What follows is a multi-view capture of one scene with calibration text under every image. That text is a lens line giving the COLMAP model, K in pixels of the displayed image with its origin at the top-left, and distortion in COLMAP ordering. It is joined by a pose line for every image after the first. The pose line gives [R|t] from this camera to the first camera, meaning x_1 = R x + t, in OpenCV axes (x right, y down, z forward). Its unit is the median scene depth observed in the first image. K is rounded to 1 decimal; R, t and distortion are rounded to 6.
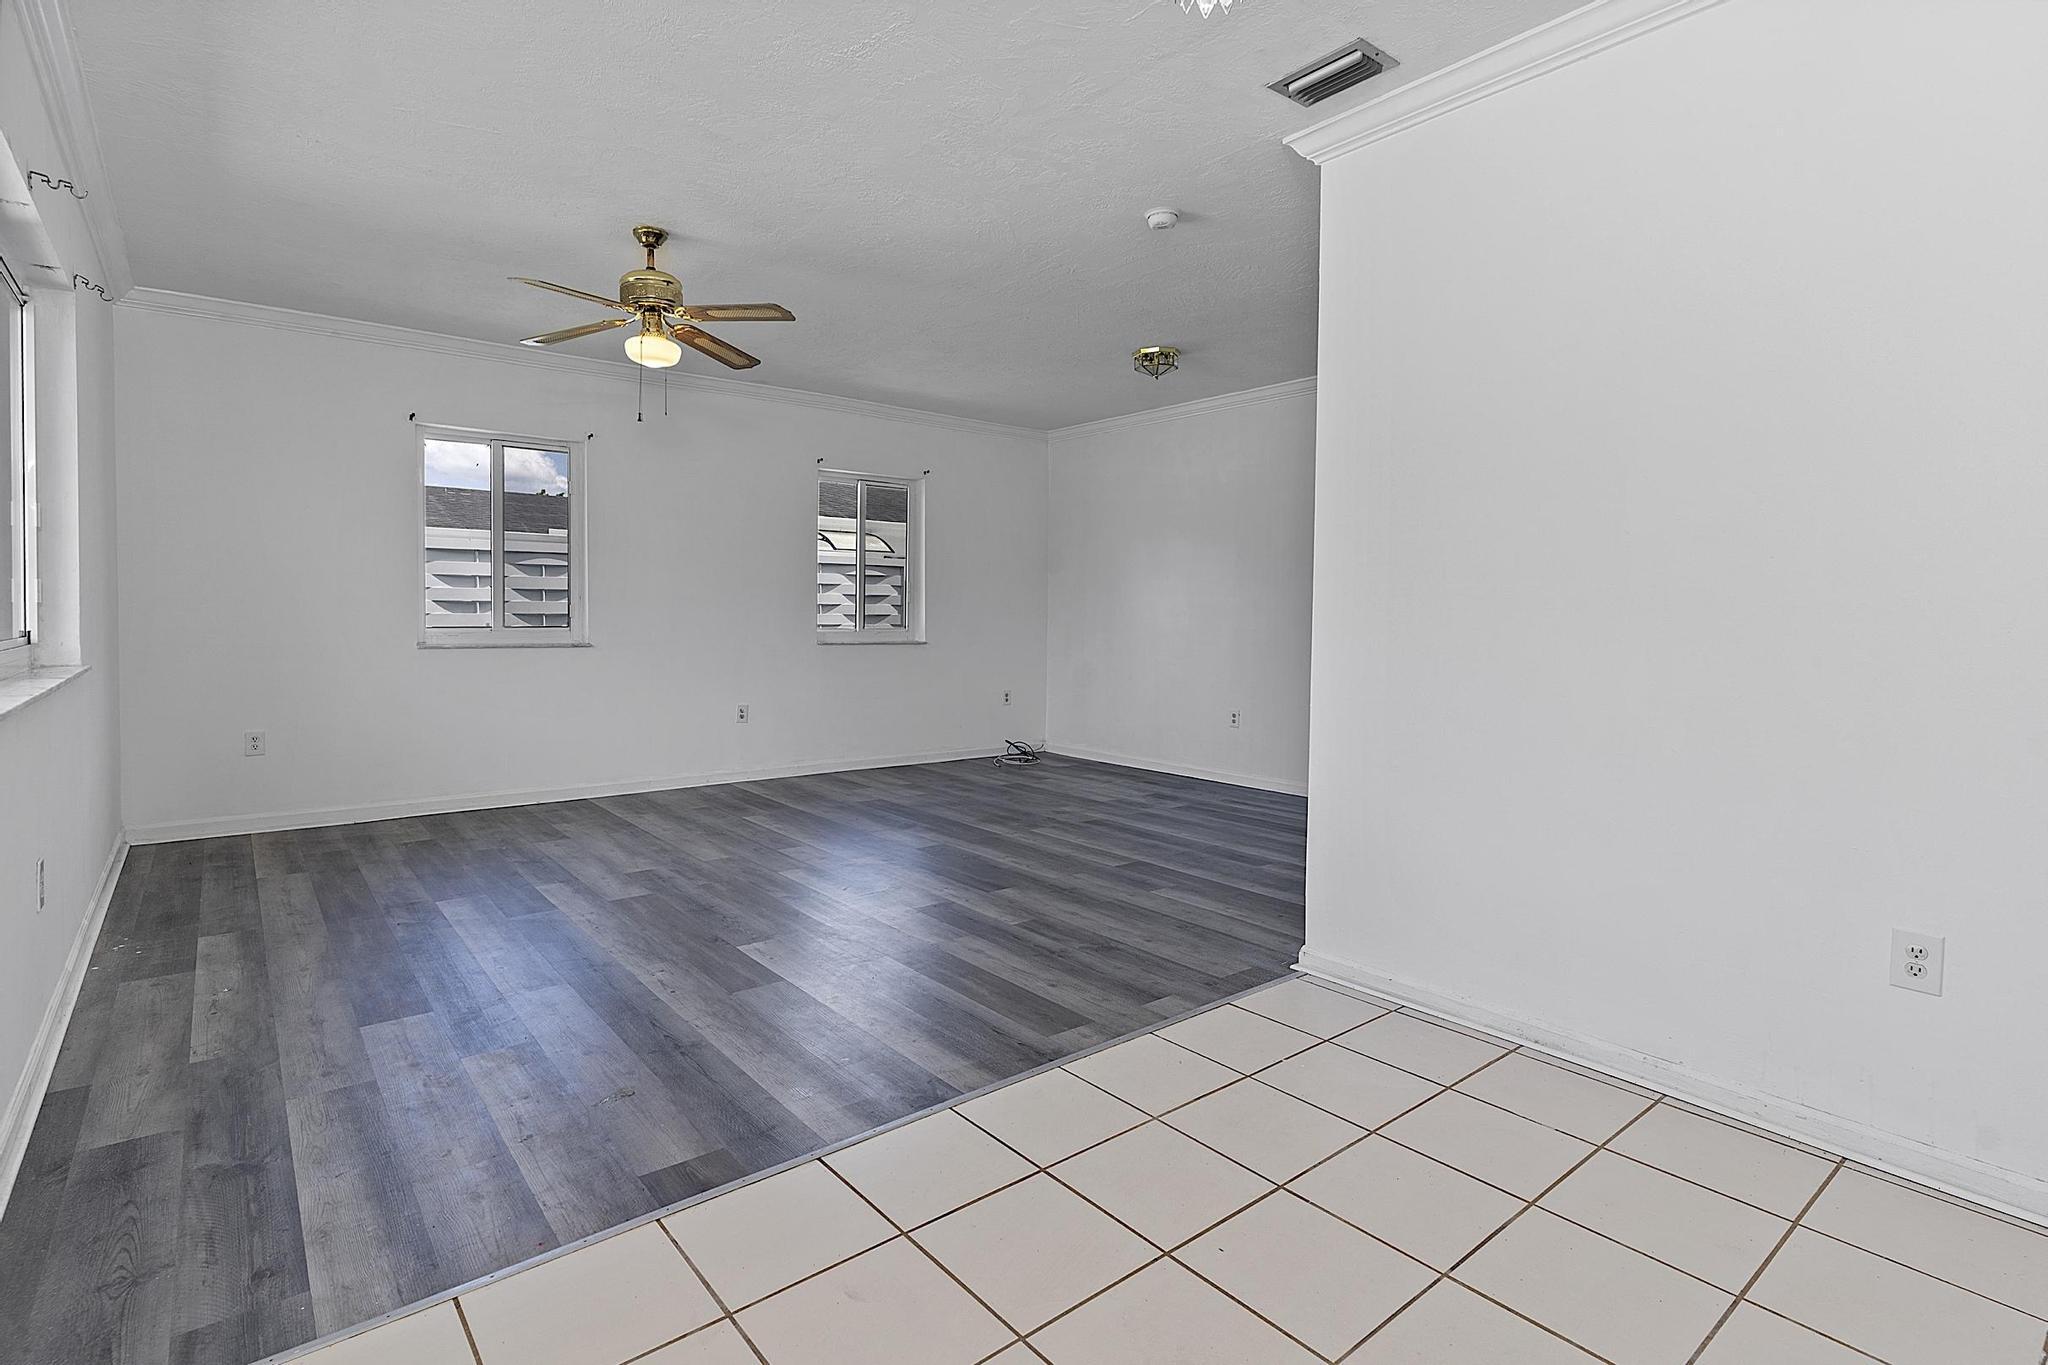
lens RADIAL K [[1001.9, 0, 1003.3], [0, 1001.9, 624.3], [0, 0, 1]] dist [0.007749, -0.001382]
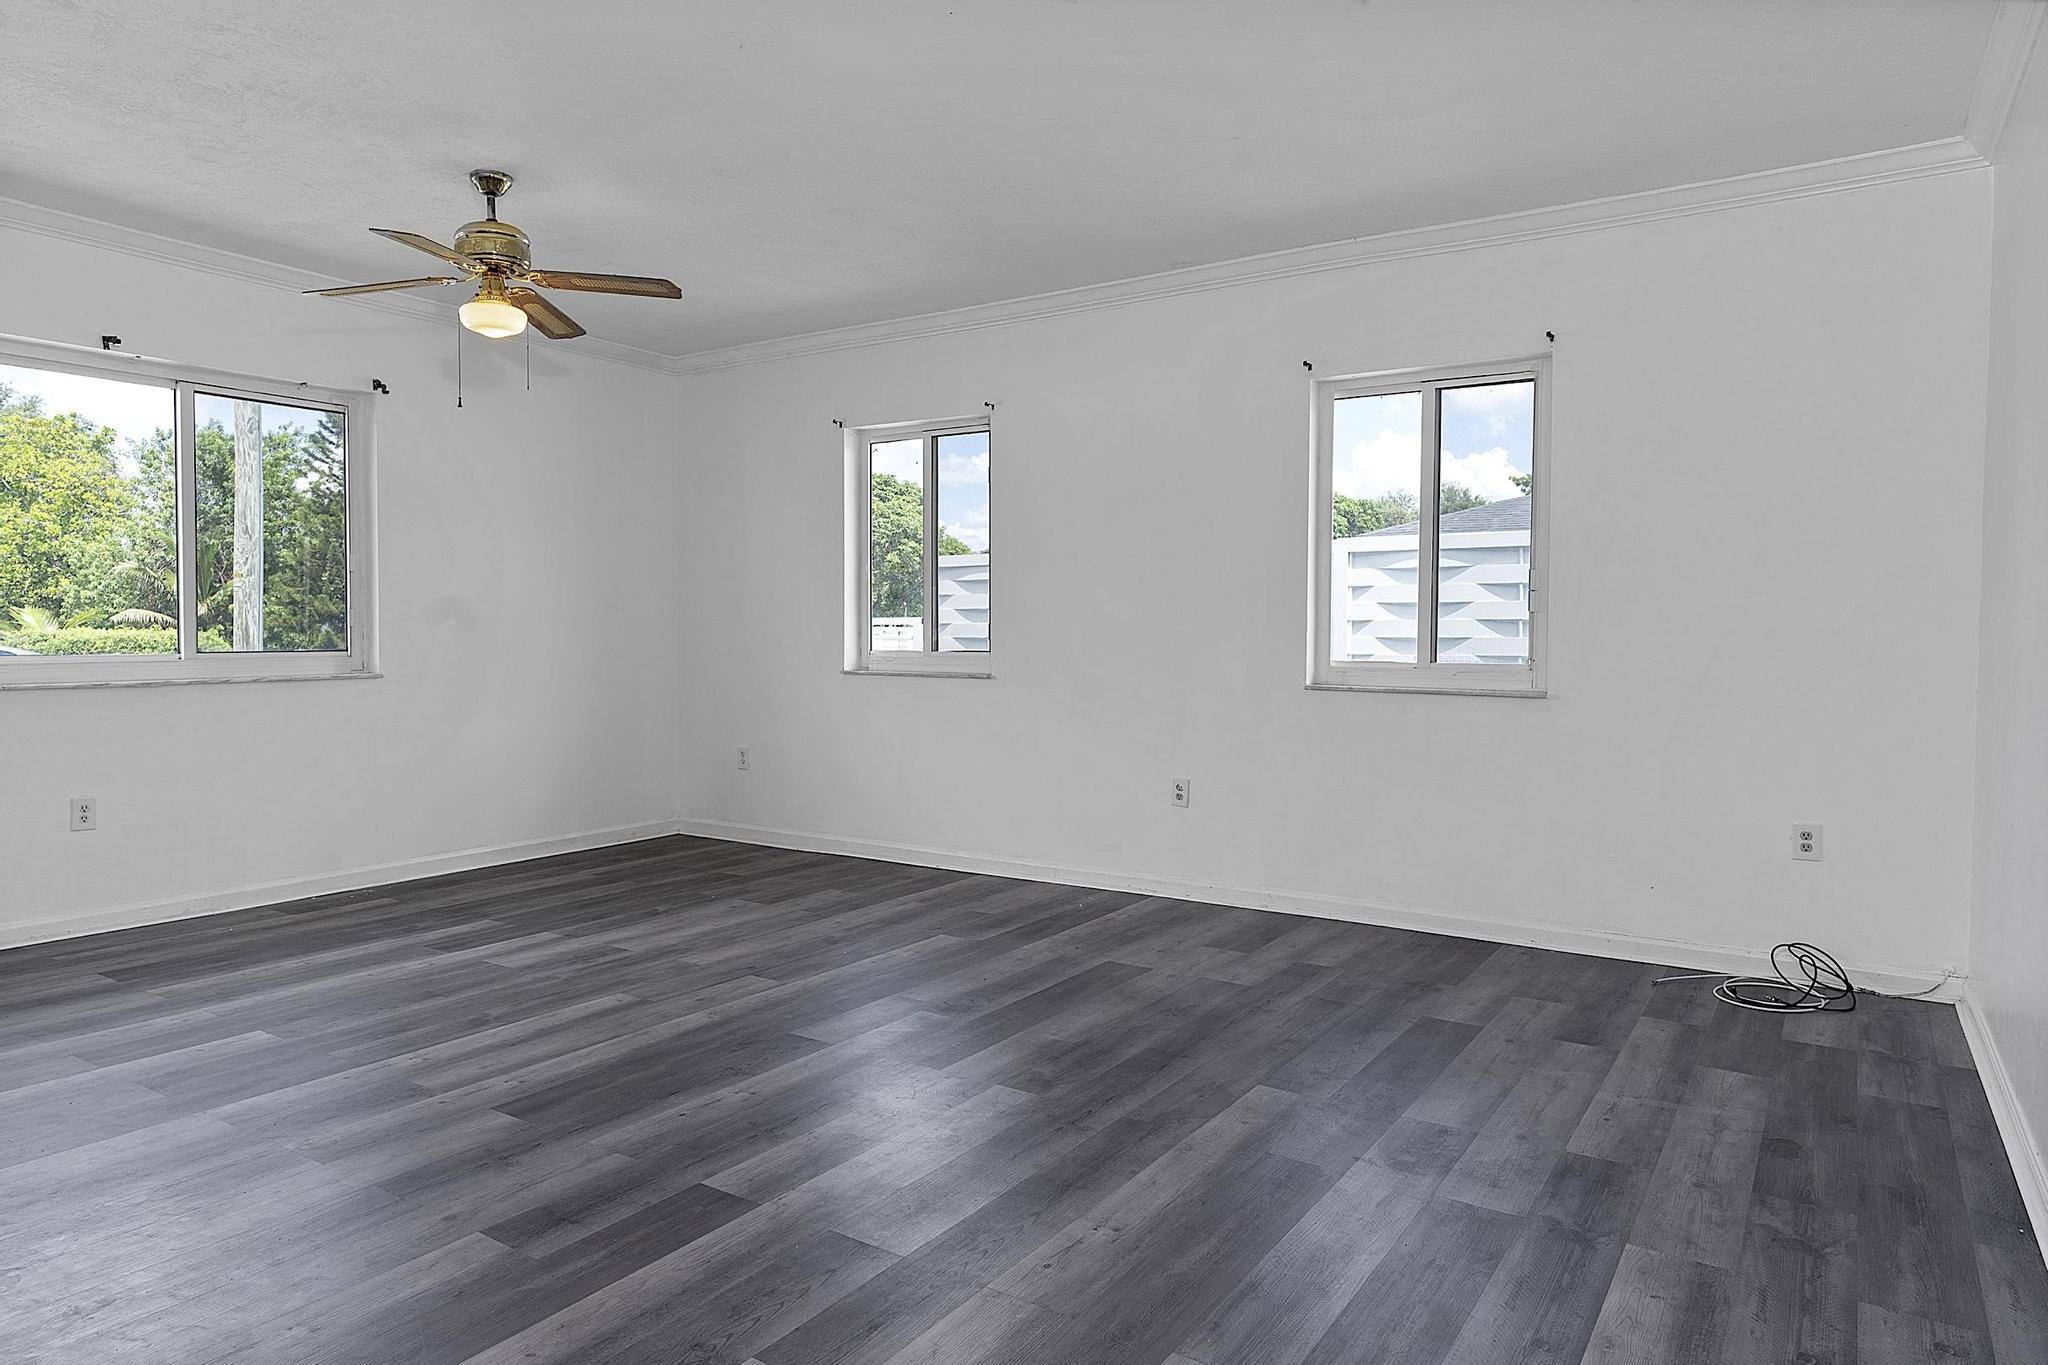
lens RADIAL K [[1259.0, 0, 1016.2], [0, 1259.0, 671.9], [0, 0, 1]] dist [0.012607, -0.005589]
pose [[0.302386, 0.023879, -0.952887, 0.843626], [-0.011141, 0.999706, 0.021517, -0.006479], [0.953121, 0.004110, 0.302563, 1.169399]]
